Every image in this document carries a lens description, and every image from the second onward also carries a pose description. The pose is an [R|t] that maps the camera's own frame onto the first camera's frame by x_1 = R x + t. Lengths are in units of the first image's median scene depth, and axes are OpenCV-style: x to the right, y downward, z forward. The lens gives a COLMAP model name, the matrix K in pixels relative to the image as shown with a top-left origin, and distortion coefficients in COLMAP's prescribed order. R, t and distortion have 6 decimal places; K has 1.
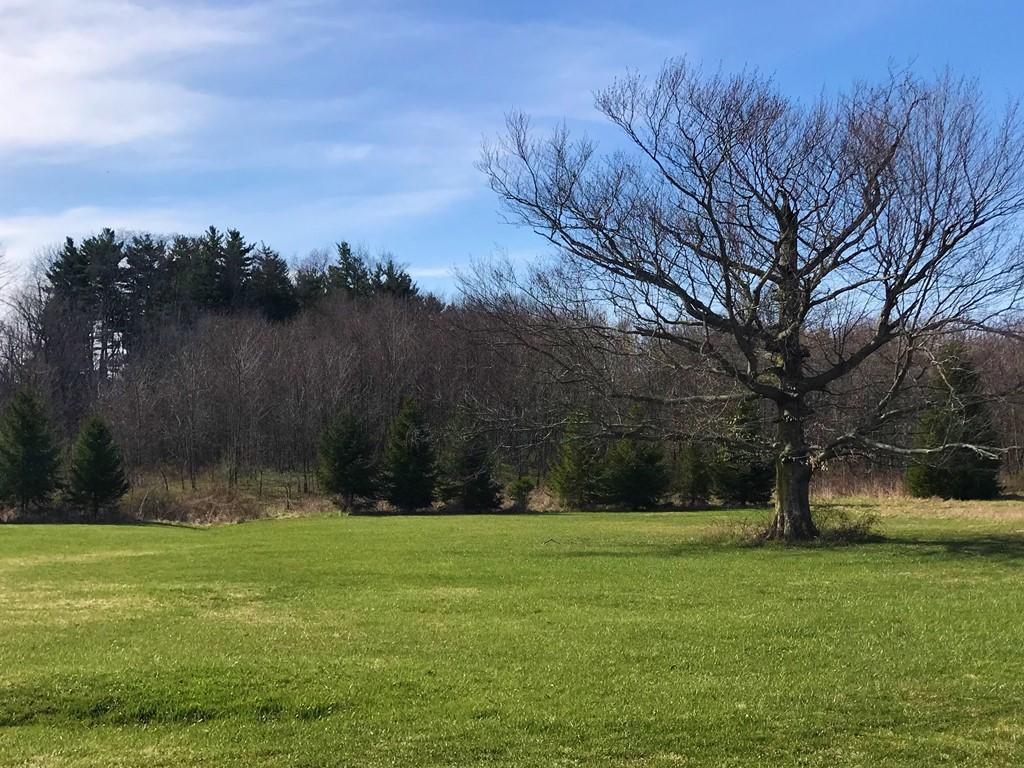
lens RADIAL K [[1373.1, 0, 512.1], [0, 1373.1, 384.6], [0, 0, 1]] dist [0.016691, 0.000000]
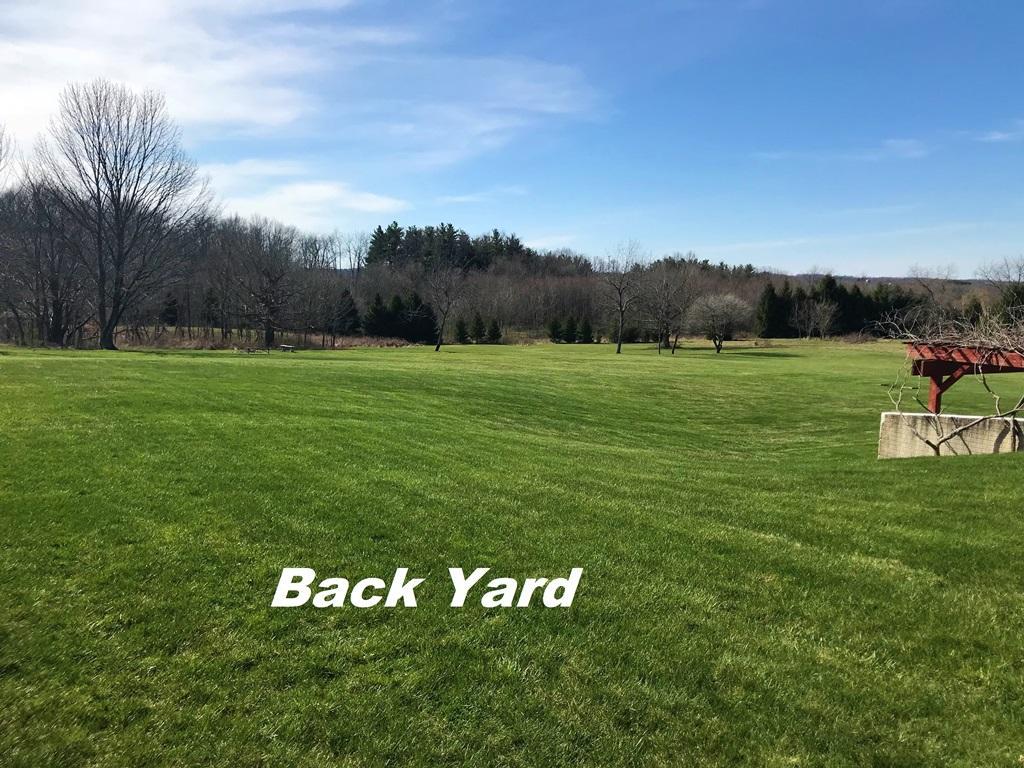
lens RADIAL K [[829.1, 0, 512.8], [0, 829.1, 383.1], [0, 0, 1]] dist [0.002438, 0.000022]
pose [[0.999749, 0.012597, -0.018517, -0.184440], [-0.009940, 0.990496, 0.137181, -0.107617], [0.020069, -0.136962, 0.990373, -1.259997]]
